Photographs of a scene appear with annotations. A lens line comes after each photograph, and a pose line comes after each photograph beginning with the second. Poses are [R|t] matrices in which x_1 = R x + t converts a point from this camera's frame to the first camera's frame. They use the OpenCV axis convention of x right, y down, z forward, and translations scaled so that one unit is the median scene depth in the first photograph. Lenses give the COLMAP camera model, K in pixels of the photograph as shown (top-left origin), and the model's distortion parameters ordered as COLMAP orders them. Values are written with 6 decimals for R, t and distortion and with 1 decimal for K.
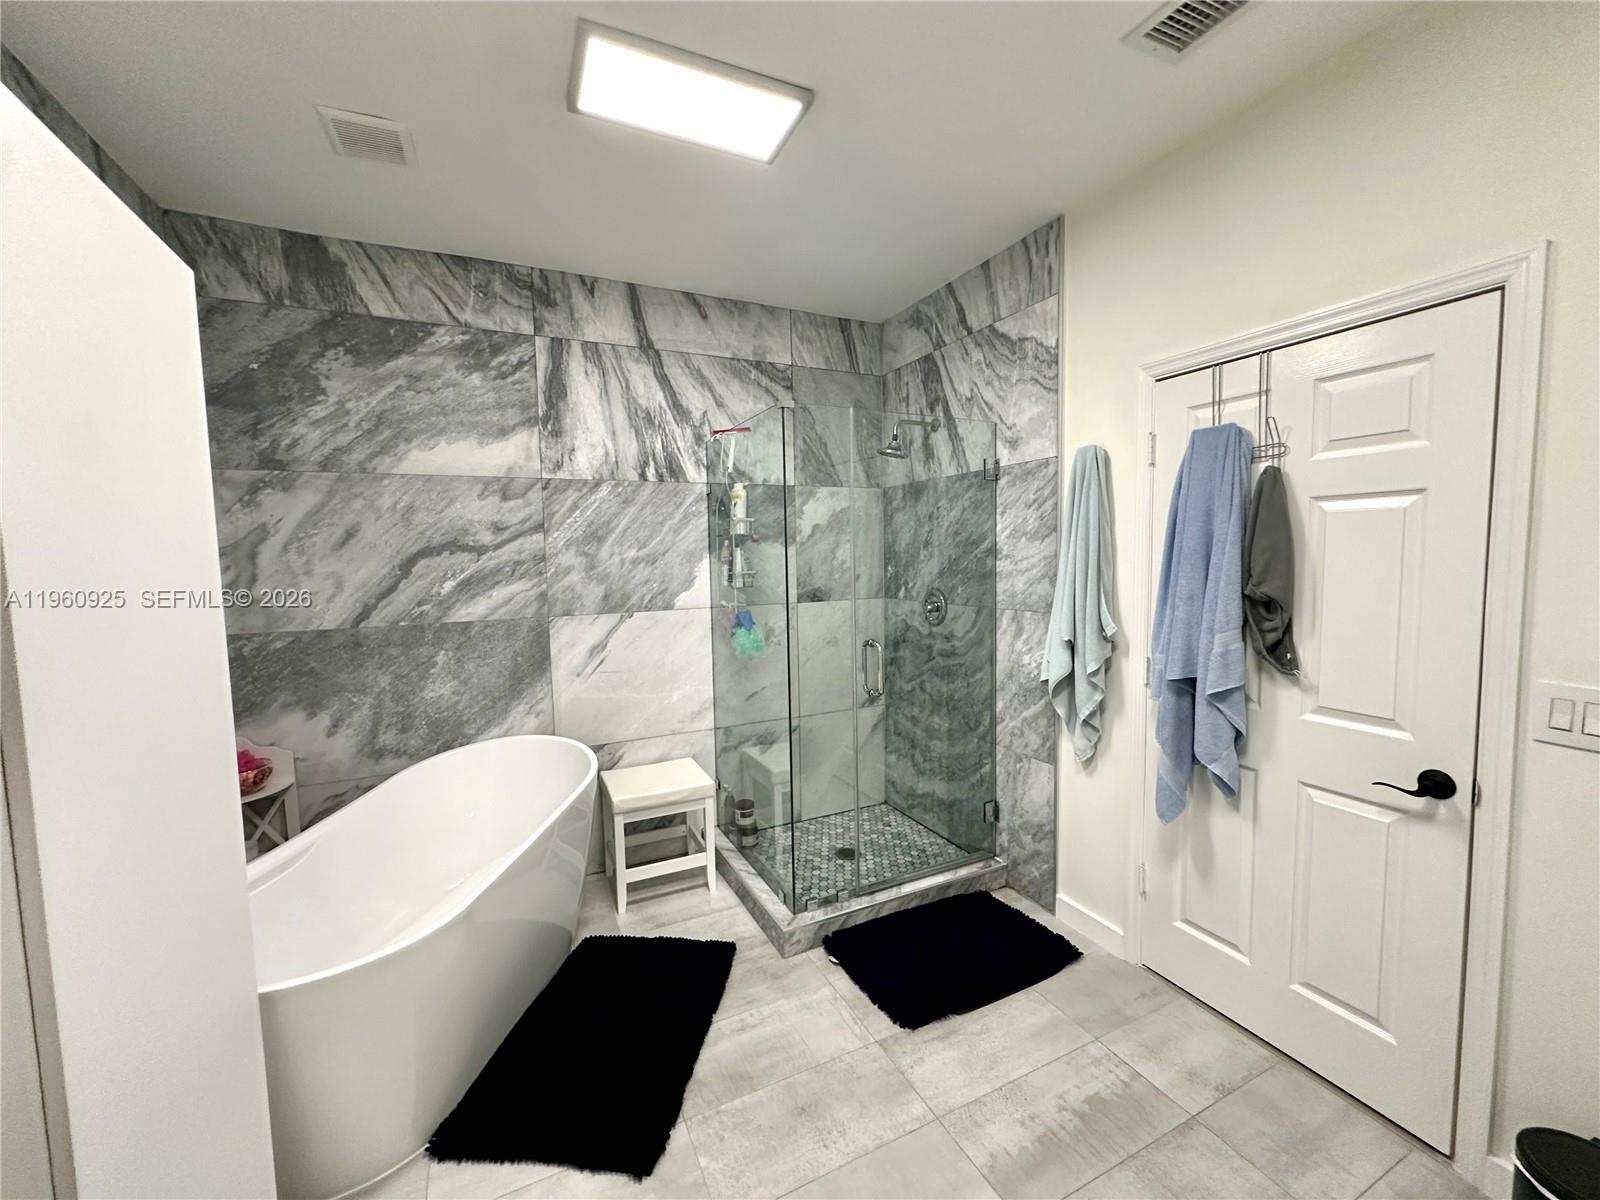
lens RADIAL K [[636.4, 0, 800.2], [0, 636.4, 598.9], [0, 0, 1]] dist [-0.003312, 0.001206]
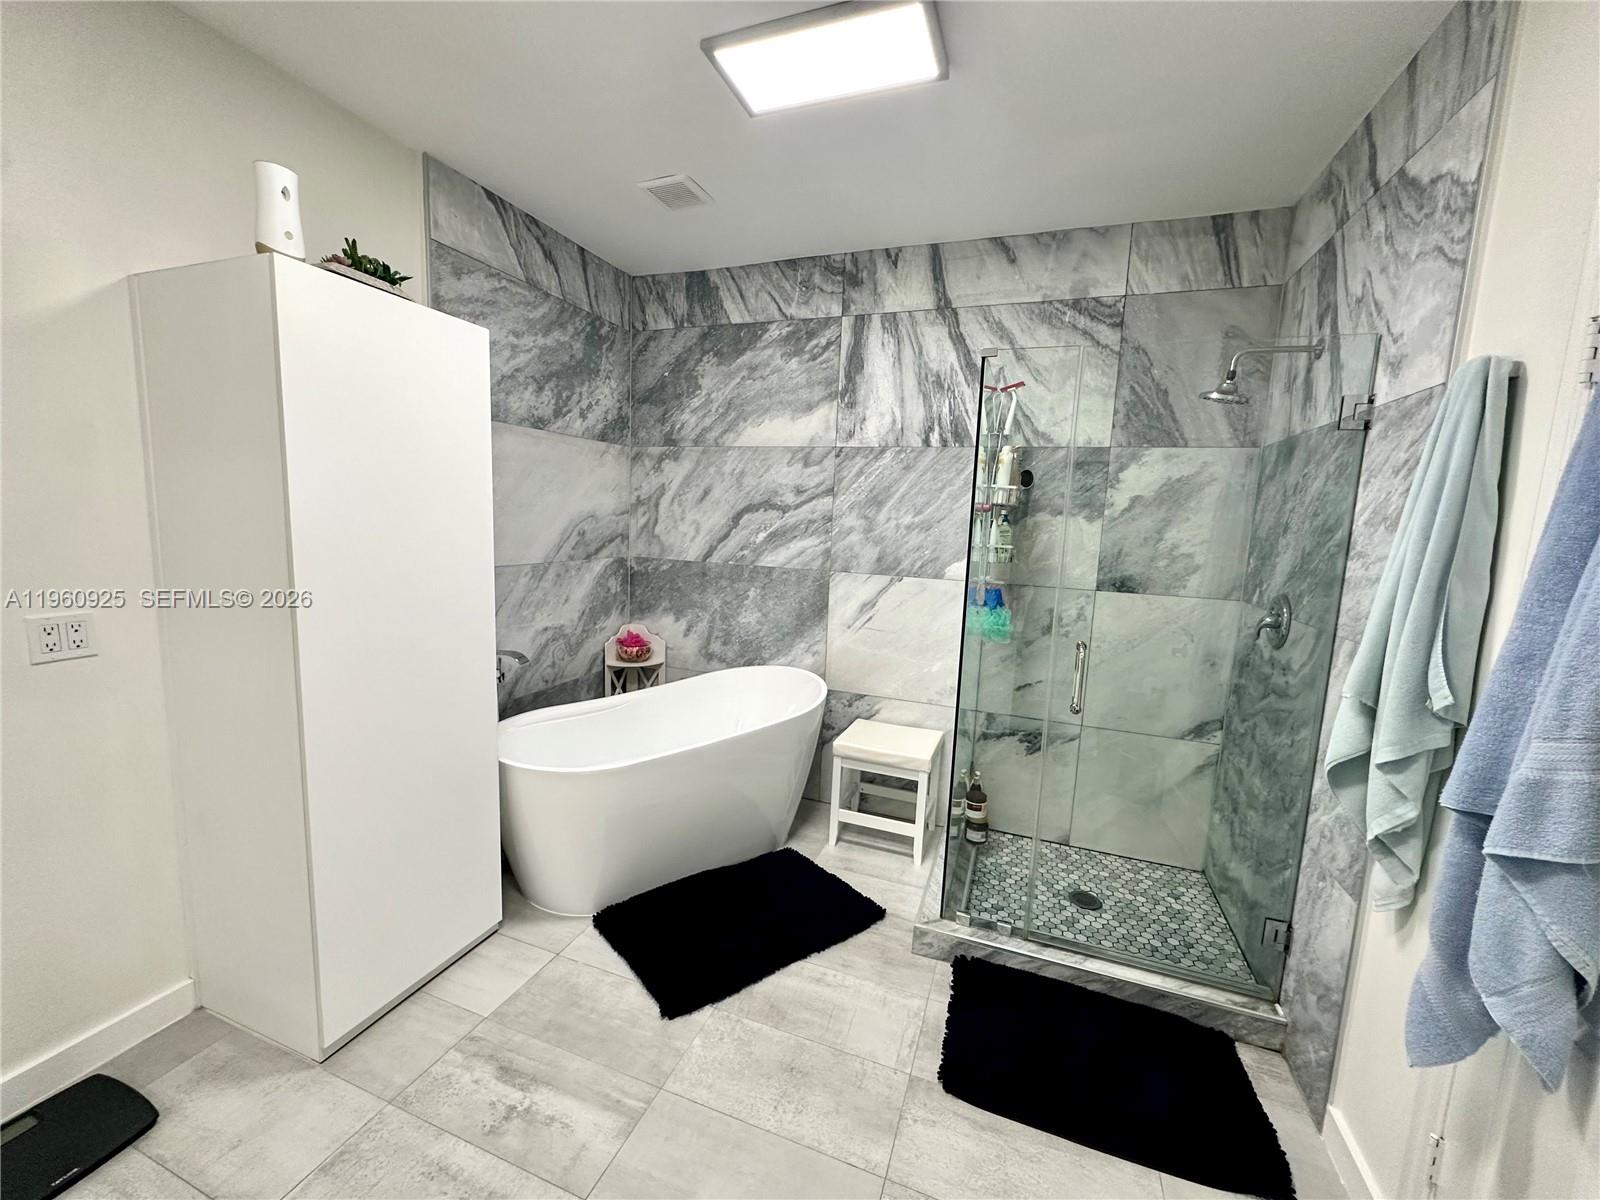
lens RADIAL K [[636.4, 0, 799.4], [0, 636.4, 598.9], [0, 0, 1]] dist [-0.003312, 0.001206]
pose [[0.691075, 0.141933, -0.708711, 0.386459], [-0.107986, 0.989800, 0.092927, -0.022493], [0.714671, 0.012312, 0.699353, 0.178711]]
